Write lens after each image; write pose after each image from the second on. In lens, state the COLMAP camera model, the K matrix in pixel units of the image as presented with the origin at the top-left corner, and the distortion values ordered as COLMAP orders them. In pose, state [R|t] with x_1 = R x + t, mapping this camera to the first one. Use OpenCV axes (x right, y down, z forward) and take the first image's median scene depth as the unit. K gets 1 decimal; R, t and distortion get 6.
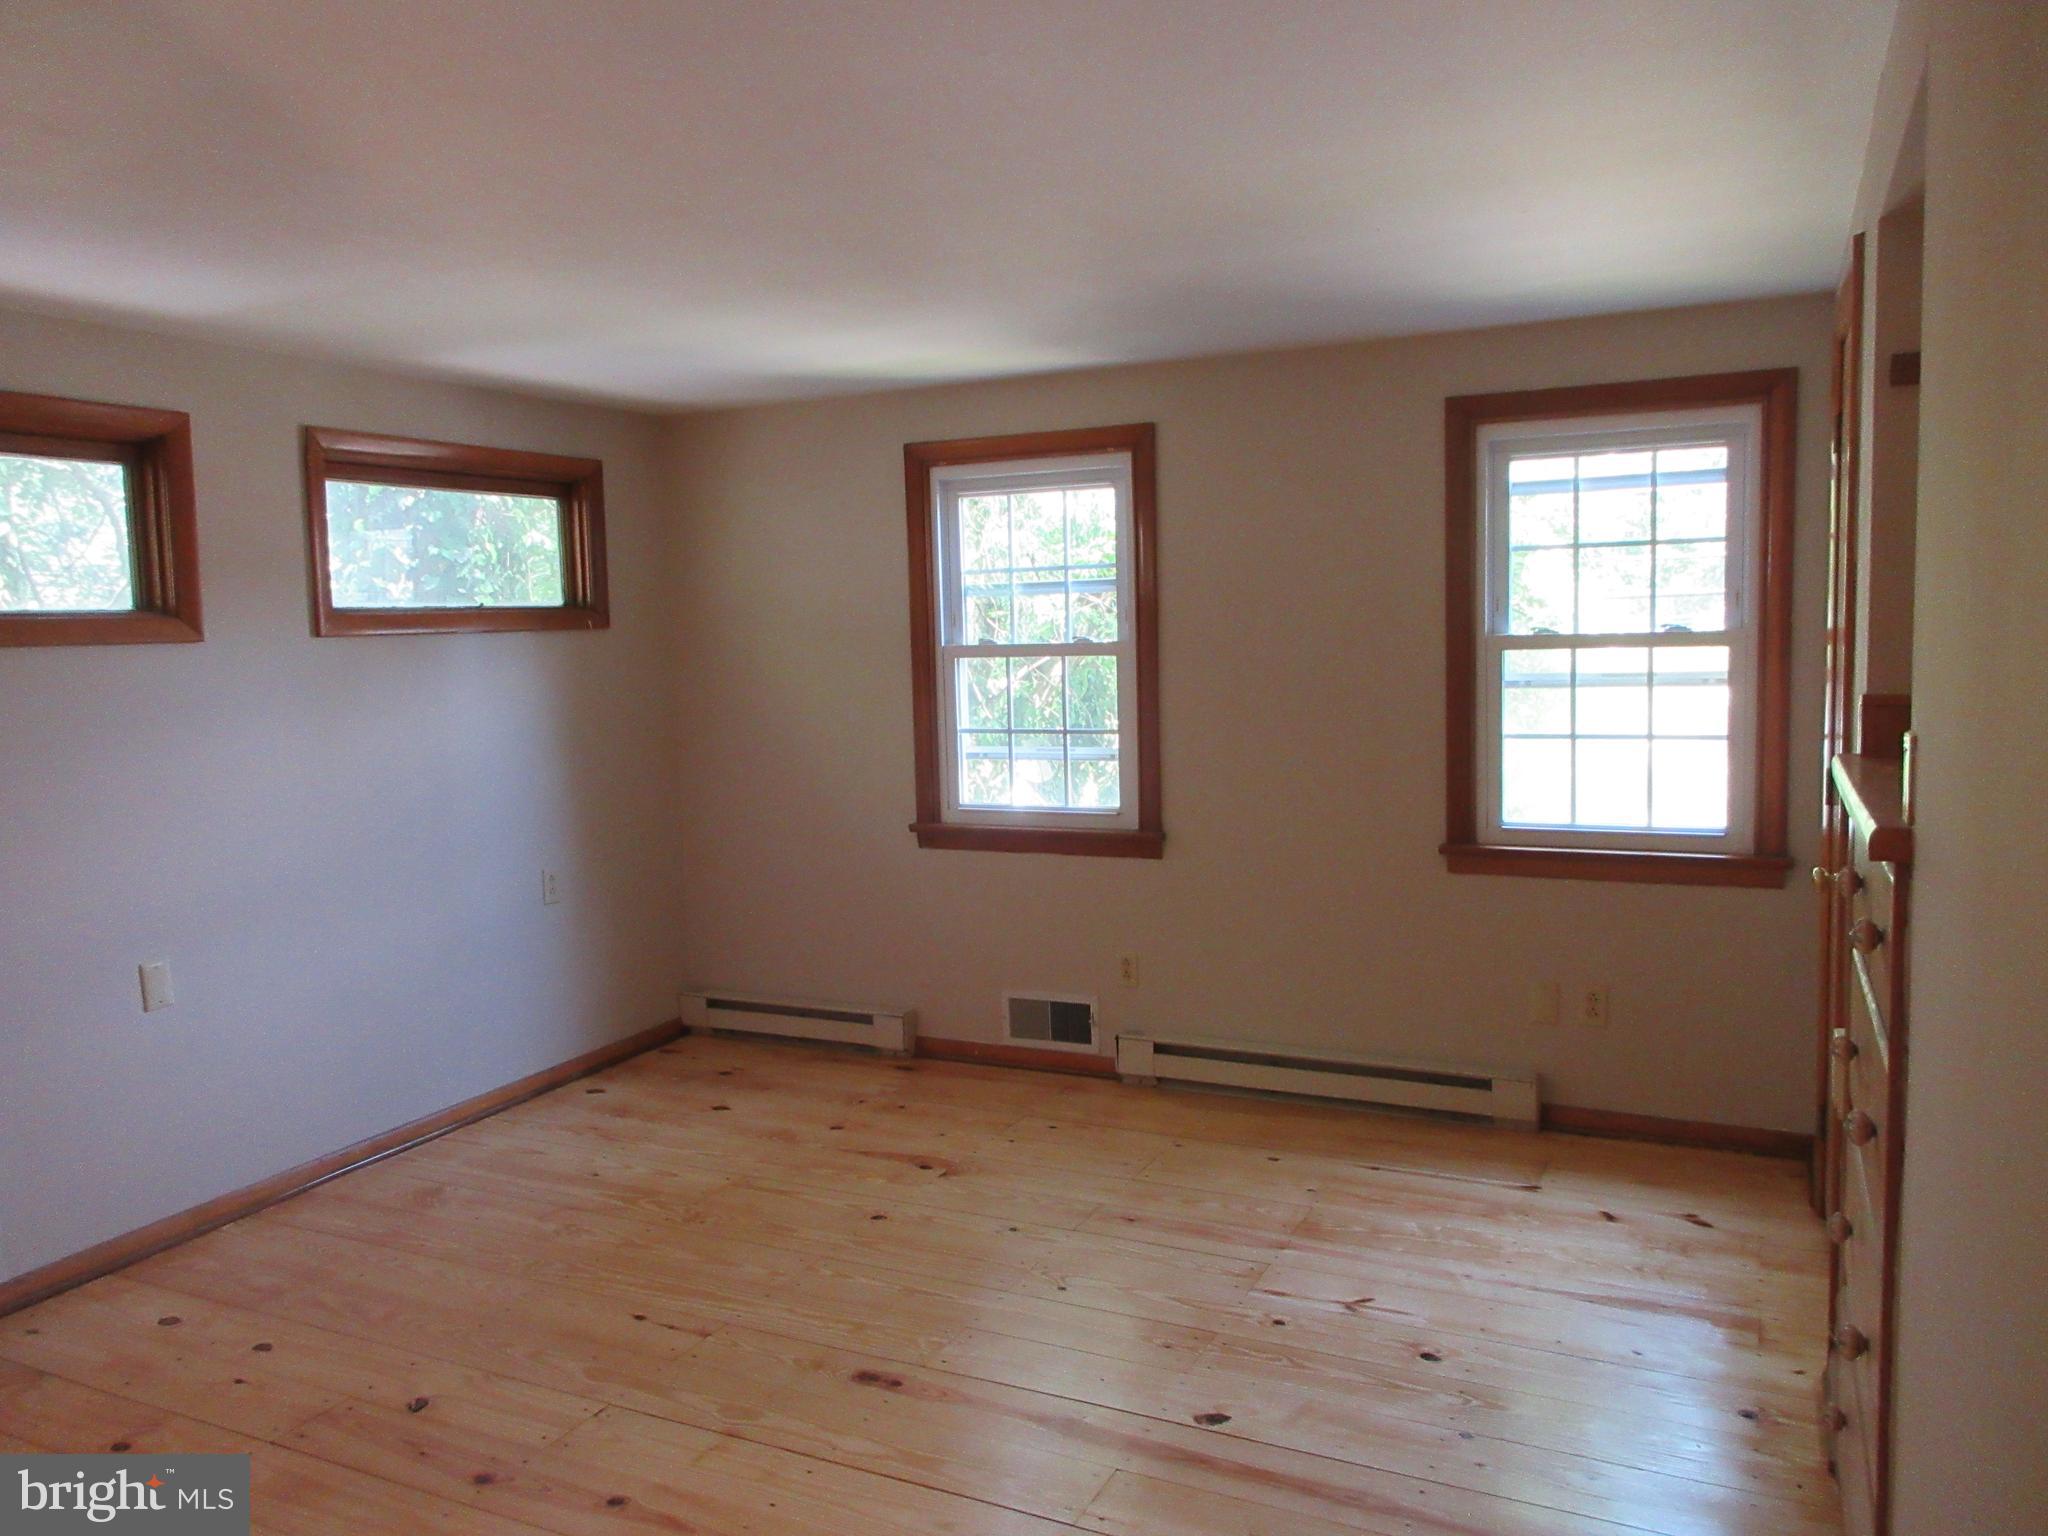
lens RADIAL K [[1508.5, 0, 1024.0], [0, 1508.5, 768.0], [0, 0, 1]] dist [-0.008663, 0.004887]
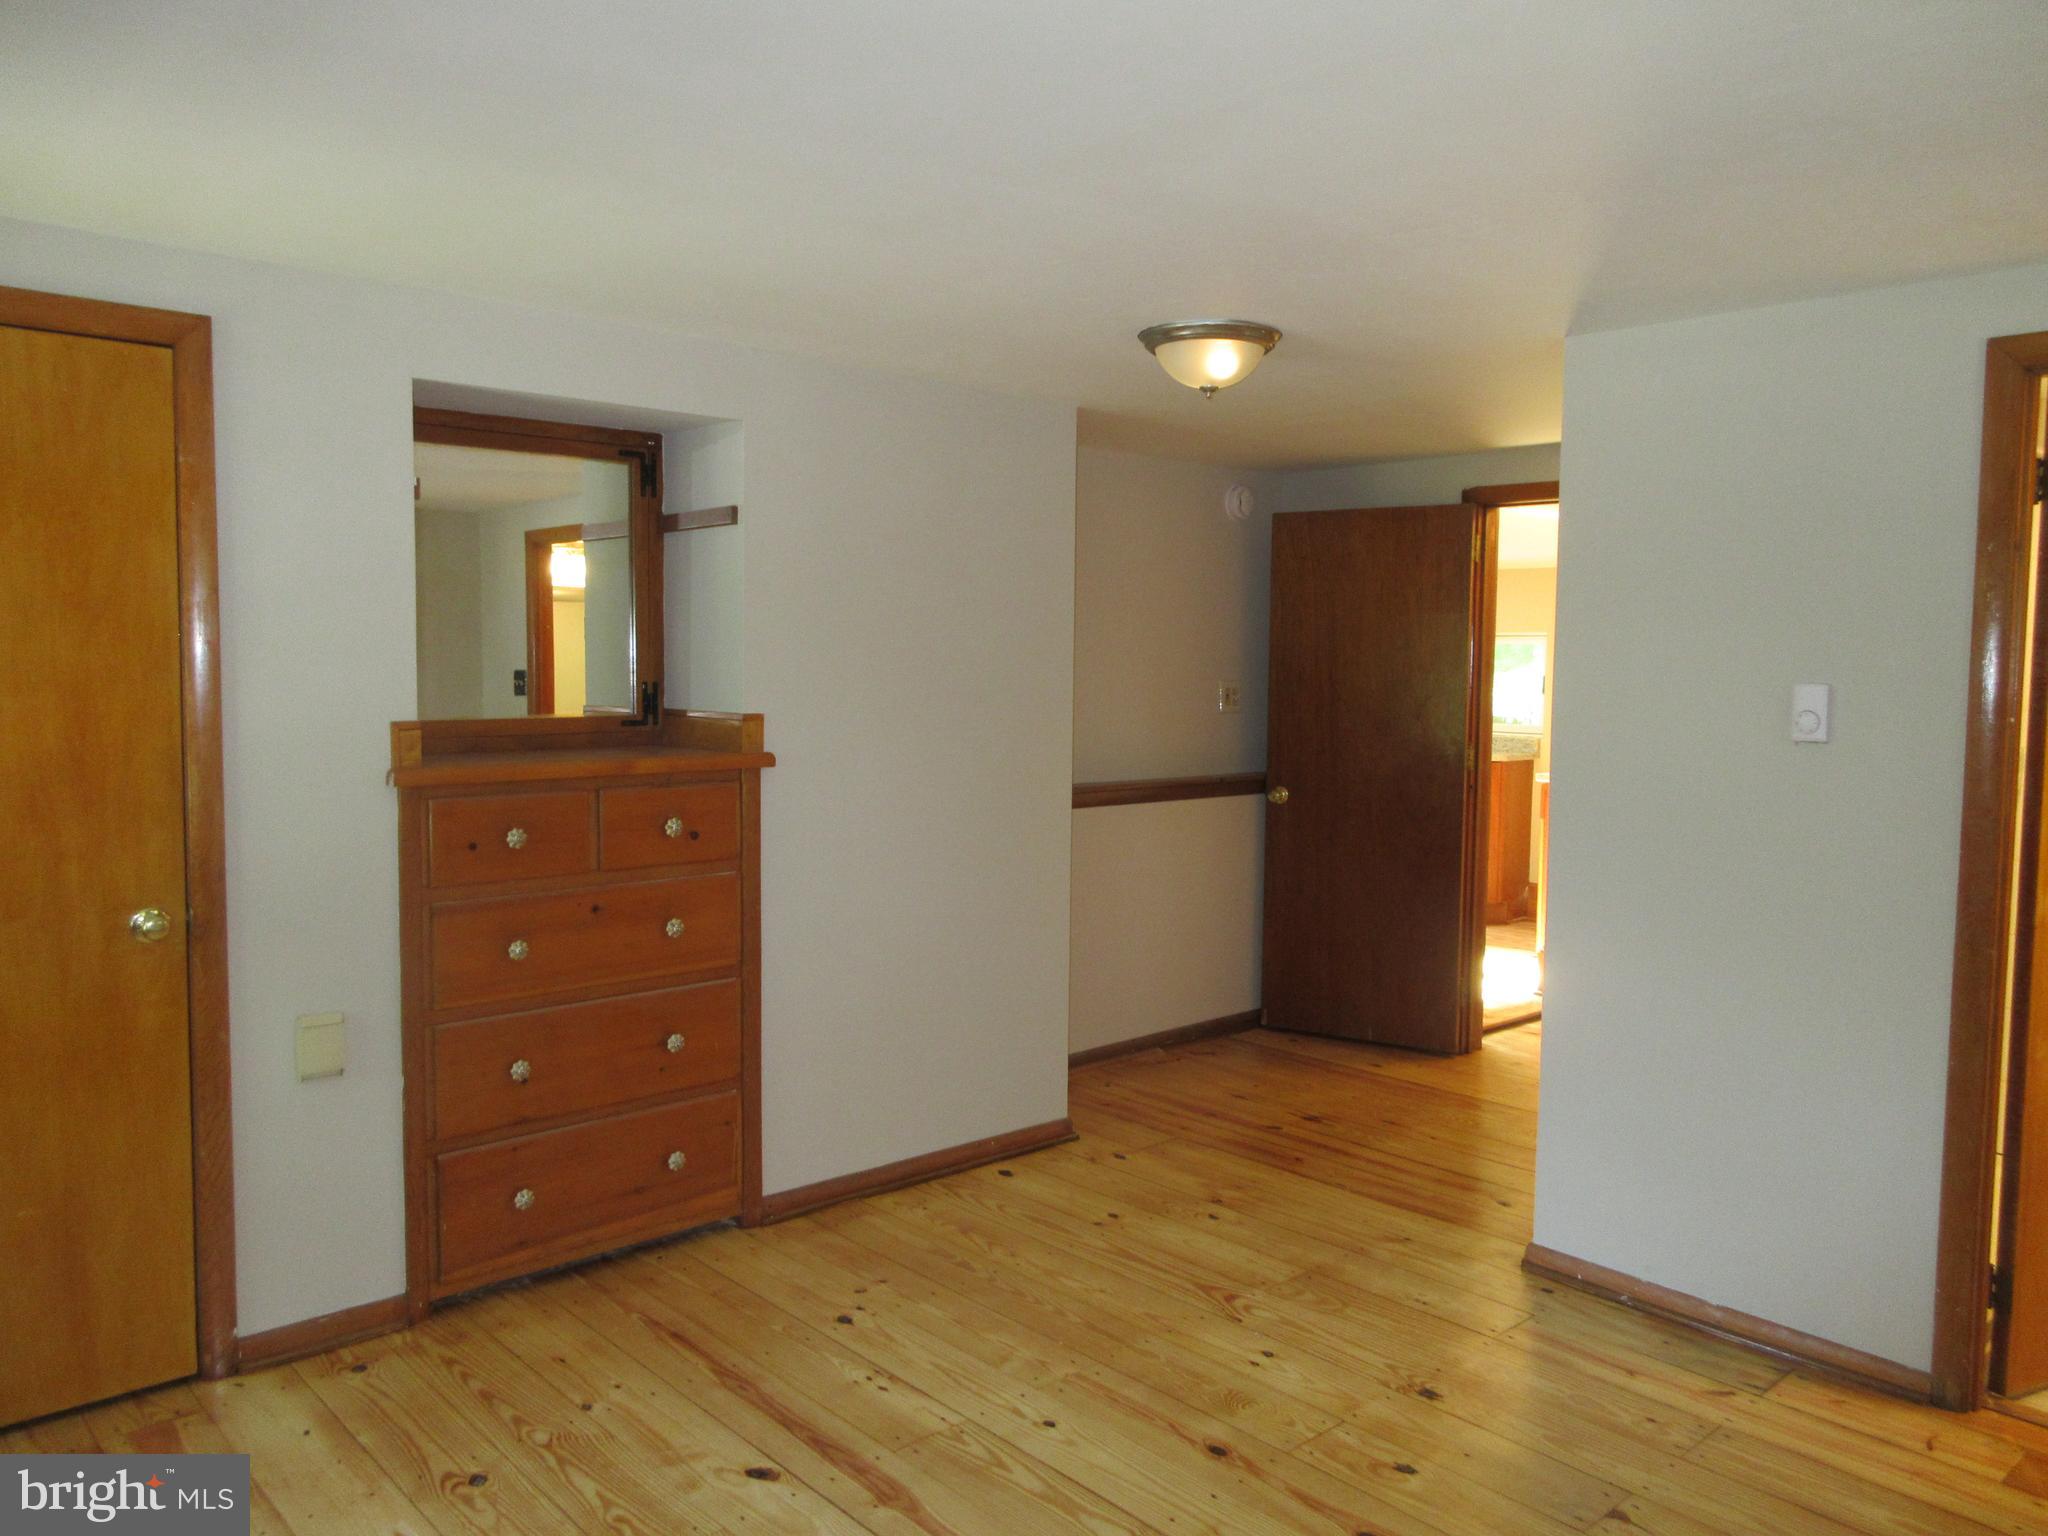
lens RADIAL K [[1508.5, 0, 1024.0], [0, 1508.5, 768.0], [0, 0, 1]] dist [-0.008663, 0.004887]
pose [[-0.929495, -0.010760, 0.368678, -0.344644], [0.050532, 0.986434, 0.156187, -0.144278], [-0.365357, 0.163805, -0.916342, 1.570398]]
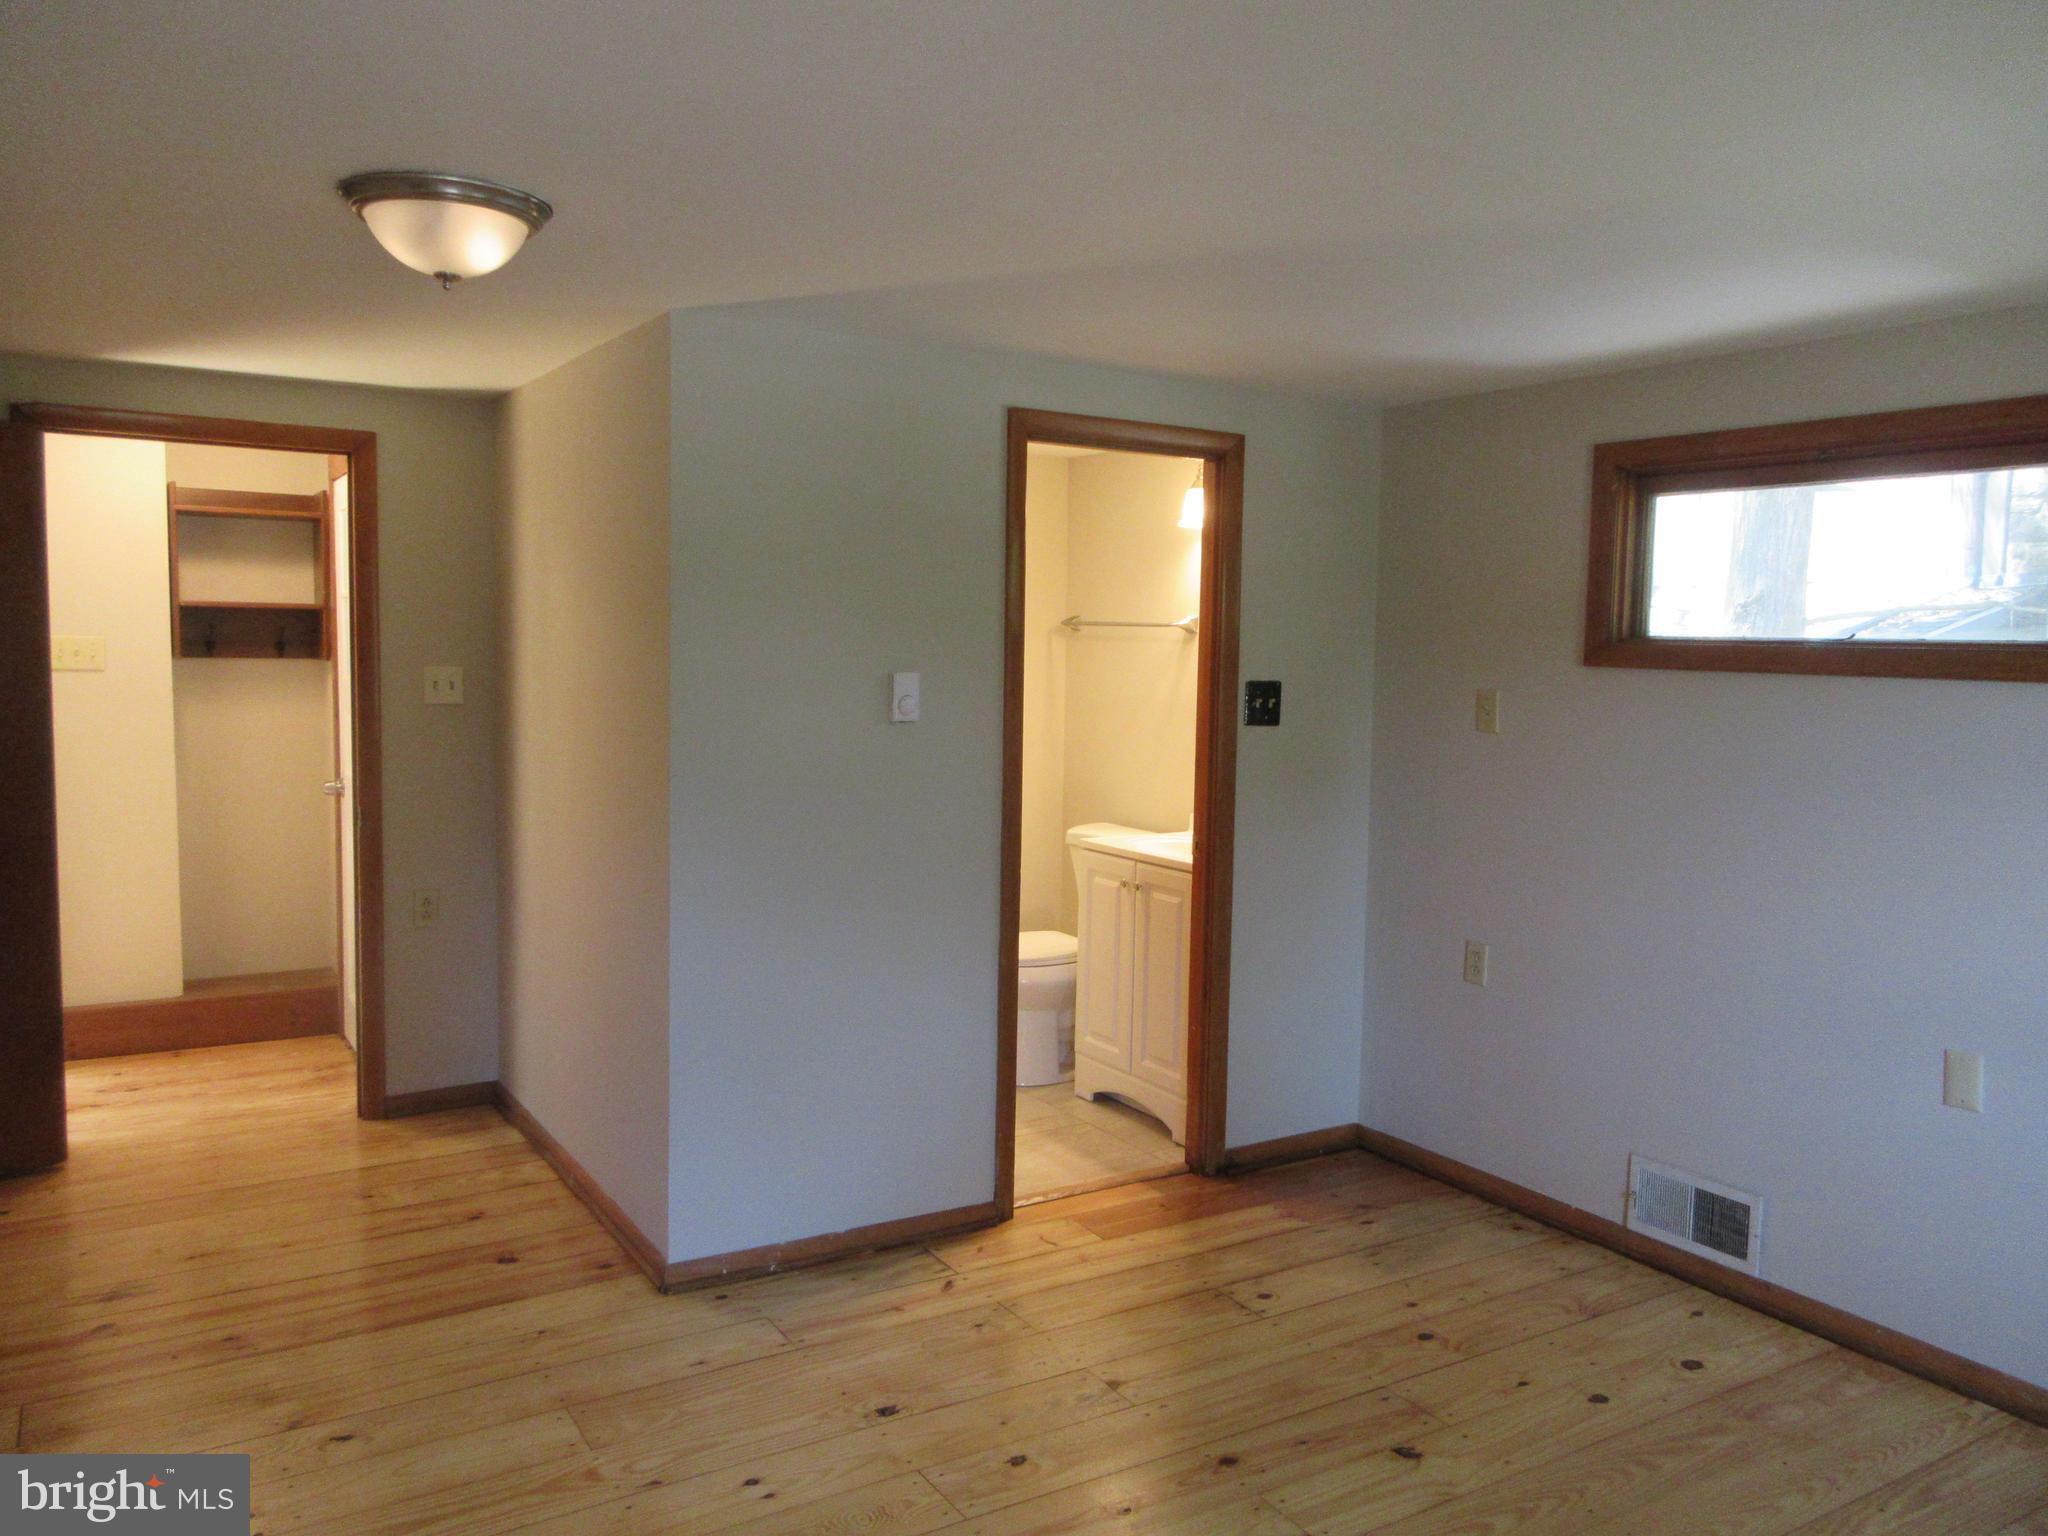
lens RADIAL K [[1508.5, 0, 1024.0], [0, 1508.5, 768.0], [0, 0, 1]] dist [-0.008663, 0.004887]
pose [[-0.533913, 0.085712, -0.841184, 0.482466], [-0.090100, 0.983417, 0.157393, -0.136426], [0.840725, 0.159825, -0.517337, 1.150345]]
